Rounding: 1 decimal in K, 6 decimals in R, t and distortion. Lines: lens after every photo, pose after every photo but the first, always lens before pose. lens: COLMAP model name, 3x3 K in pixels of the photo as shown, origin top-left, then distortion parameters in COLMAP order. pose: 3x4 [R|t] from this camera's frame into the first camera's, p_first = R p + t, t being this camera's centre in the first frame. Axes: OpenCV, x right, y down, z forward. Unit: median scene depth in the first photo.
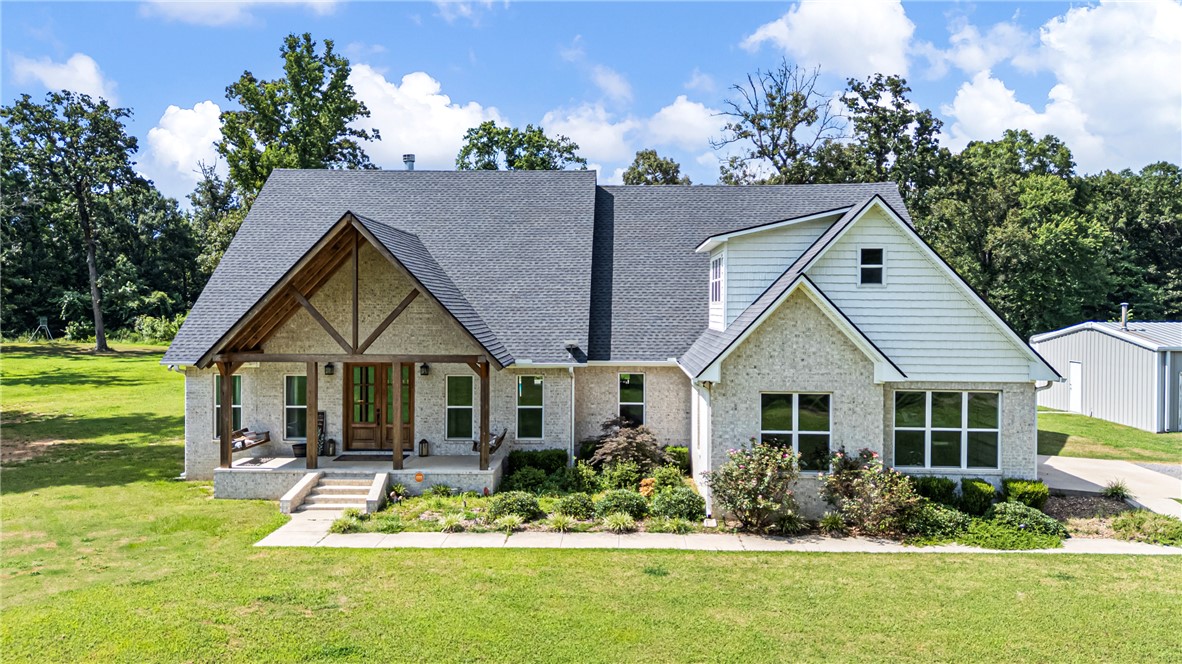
lens RADIAL K [[879.0, 0, 594.7], [0, 879.0, 328.1], [0, 0, 1]] dist [0.041431, -0.006849]
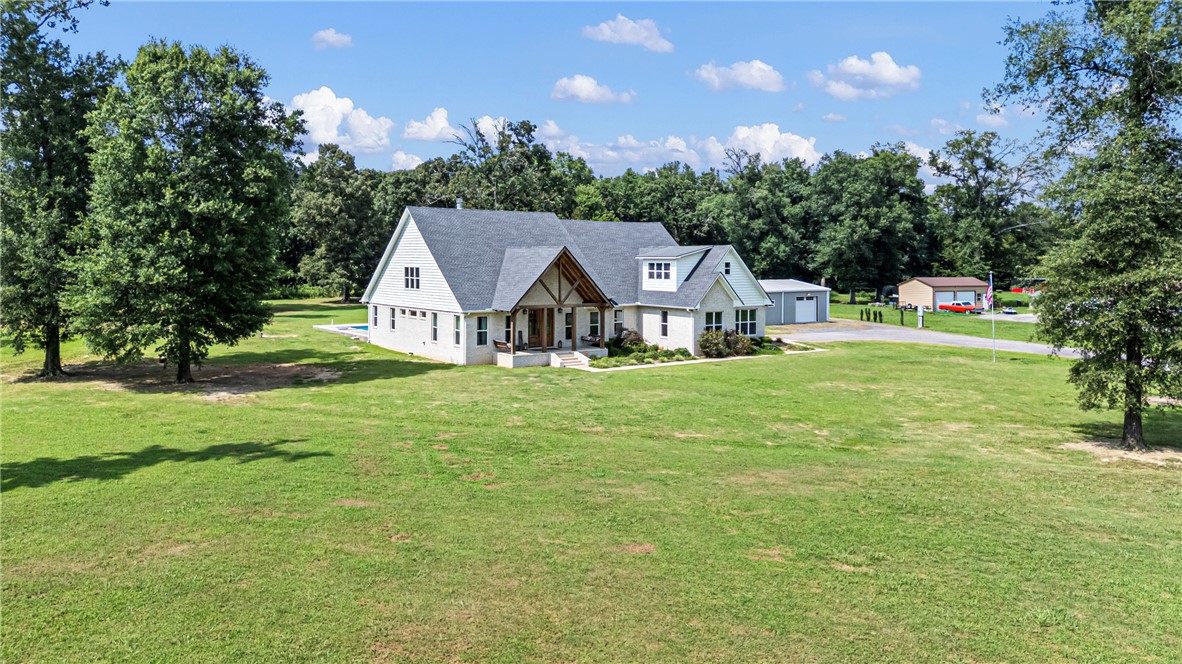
lens RADIAL K [[879.0, 0, 594.7], [0, 879.0, 328.1], [0, 0, 1]] dist [0.041431, -0.006849]
pose [[0.802756, -0.047752, 0.594392, -1.777305], [0.017511, 0.998246, 0.056546, -0.043944], [-0.596050, -0.034984, 0.802185, -1.085798]]
